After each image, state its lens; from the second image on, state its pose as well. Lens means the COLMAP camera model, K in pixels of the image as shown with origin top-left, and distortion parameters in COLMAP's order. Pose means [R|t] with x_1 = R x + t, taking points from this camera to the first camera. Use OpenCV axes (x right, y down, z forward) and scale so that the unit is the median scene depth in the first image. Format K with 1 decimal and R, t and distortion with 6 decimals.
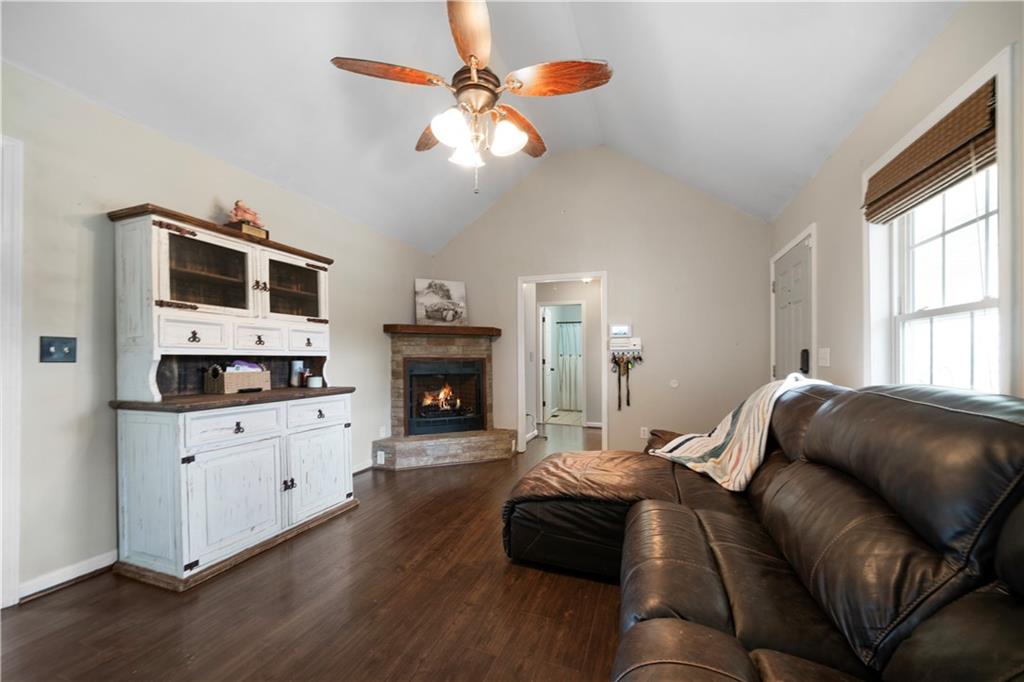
lens RADIAL K [[391.0, 0, 512.9], [0, 391.0, 333.2], [0, 0, 1]] dist [0.000324, 0.000048]
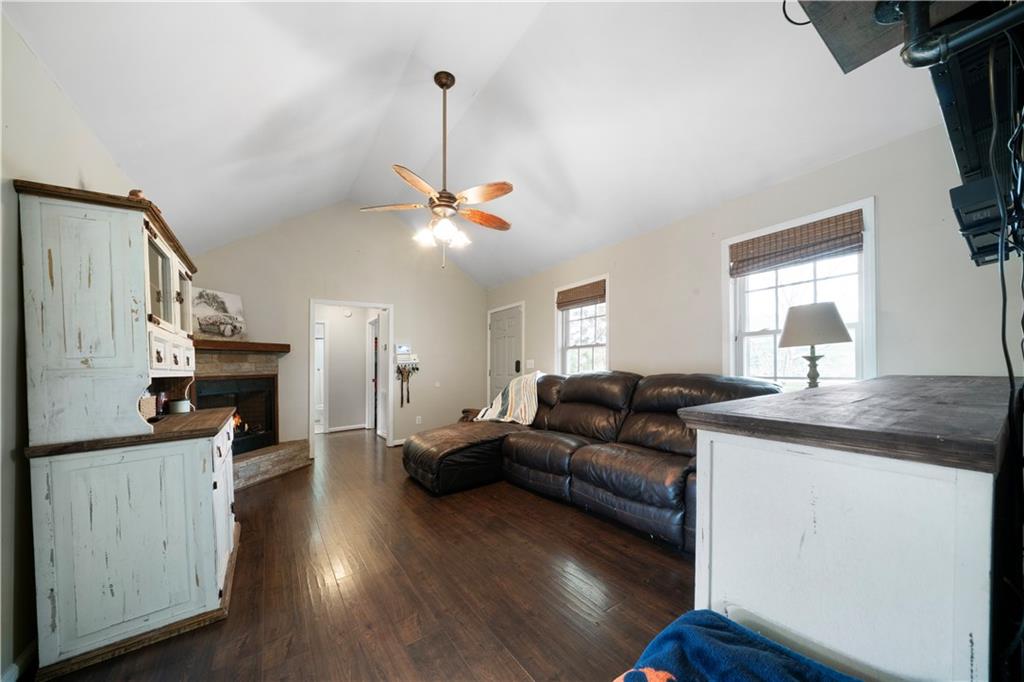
lens RADIAL K [[348.9, 0, 516.2], [0, 348.9, 337.2], [0, 0, 1]] dist [-0.000678, -0.000092]
pose [[0.581774, 0.038636, 0.812432, -0.685933], [-0.013594, 0.999194, -0.037783, -0.010277], [-0.813237, 0.010937, 0.581830, -0.062878]]
